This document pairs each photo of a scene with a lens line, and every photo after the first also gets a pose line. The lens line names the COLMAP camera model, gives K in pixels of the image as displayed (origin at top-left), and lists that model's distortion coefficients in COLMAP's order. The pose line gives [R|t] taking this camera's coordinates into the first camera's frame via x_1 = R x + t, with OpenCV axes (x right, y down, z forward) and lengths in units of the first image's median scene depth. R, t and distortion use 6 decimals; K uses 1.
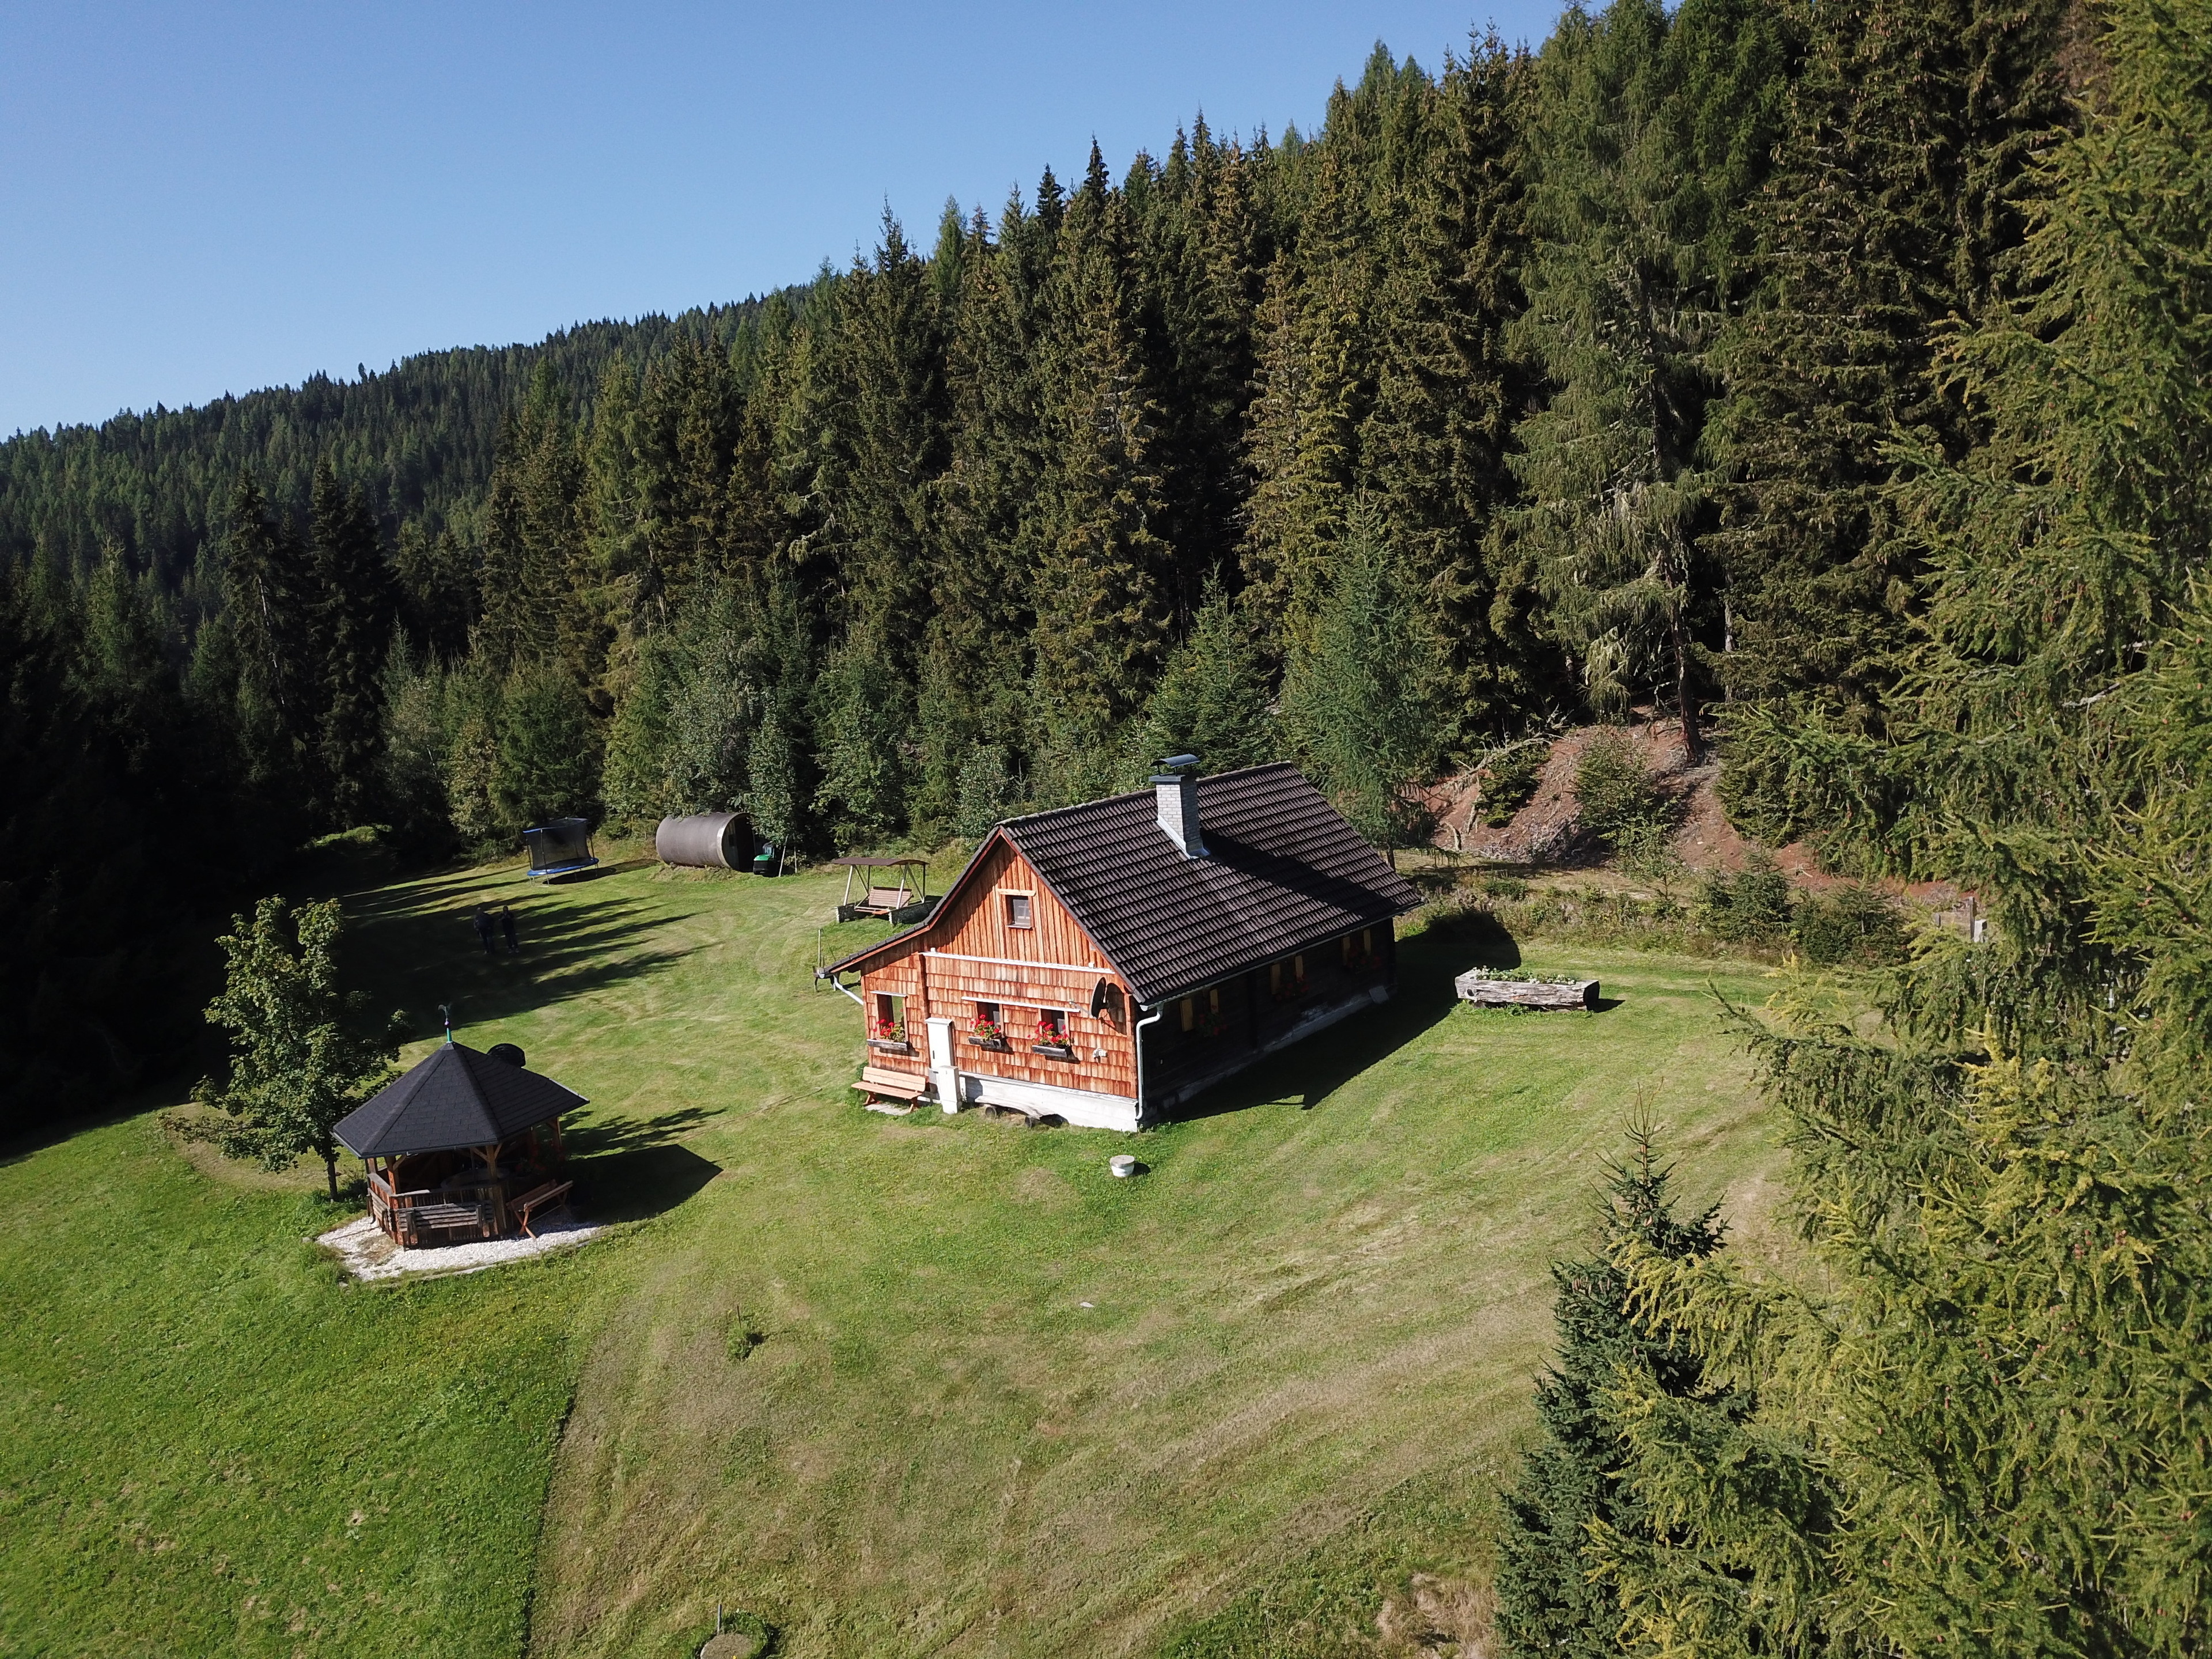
lens RADIAL K [[1677.4, 0, 1100.3], [0, 1677.4, 844.0], [0, 0, 1]] dist [0.167944, -0.459706]
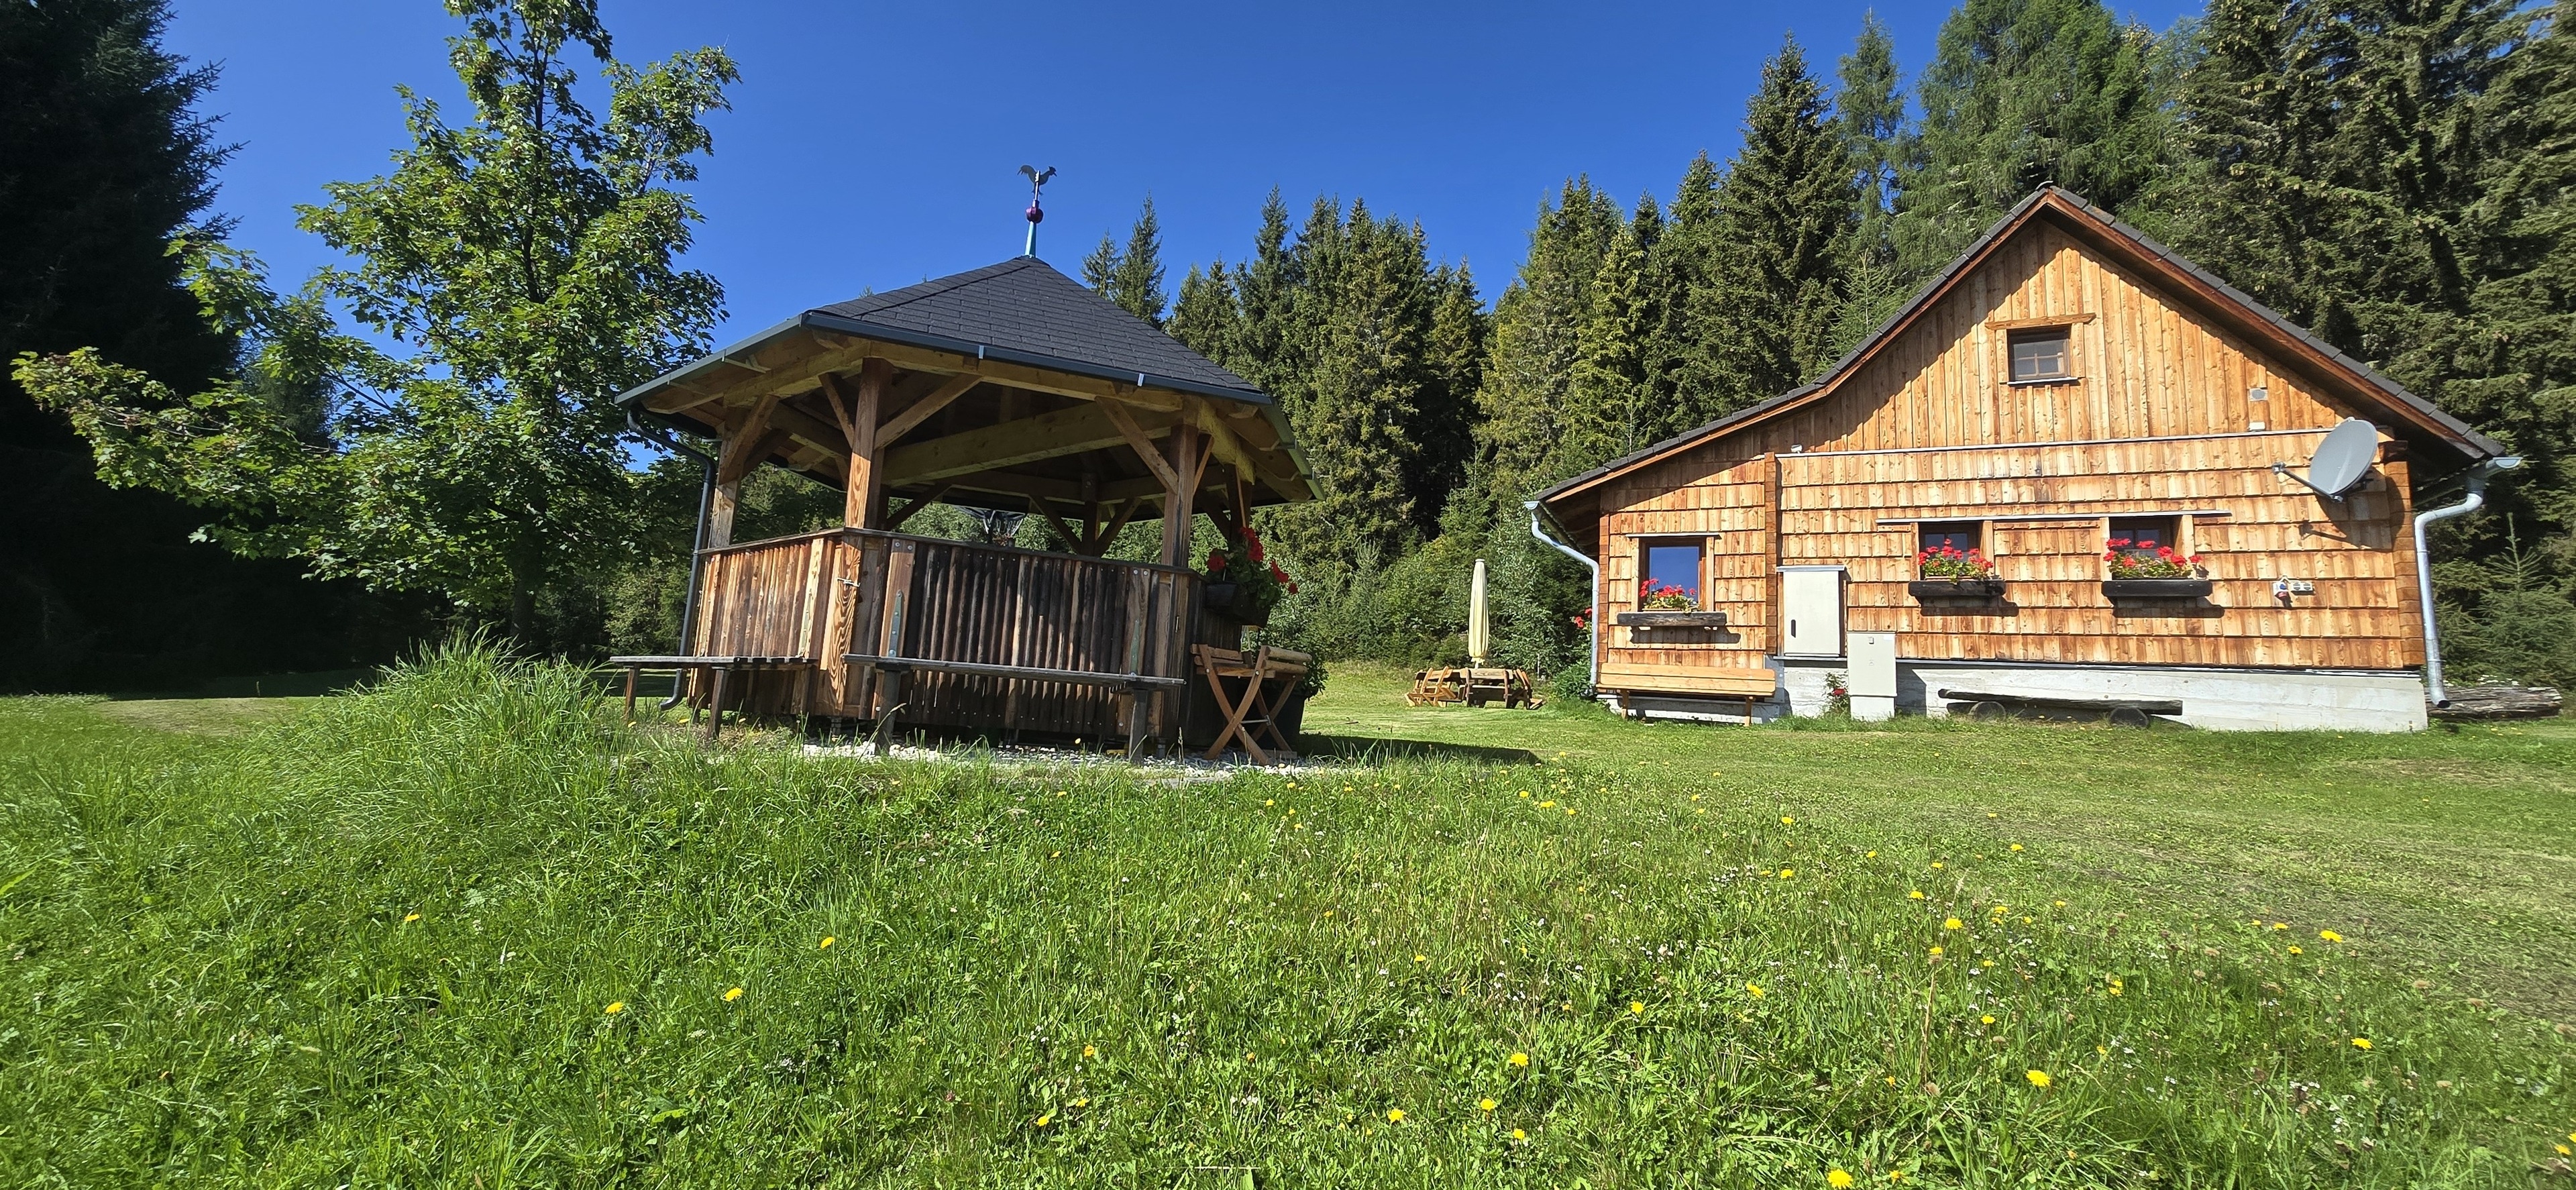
lens RADIAL K [[1053.3, 0, 1288.0], [0, 1053.3, 595.0], [0, 0, 1]] dist [0.000808, 0.000247]
pose [[0.956465, 0.171492, 0.236144, -0.282591], [-0.100349, 0.953057, -0.285678, 0.190823], [-0.274051, 0.249545, 0.928775, 0.599277]]
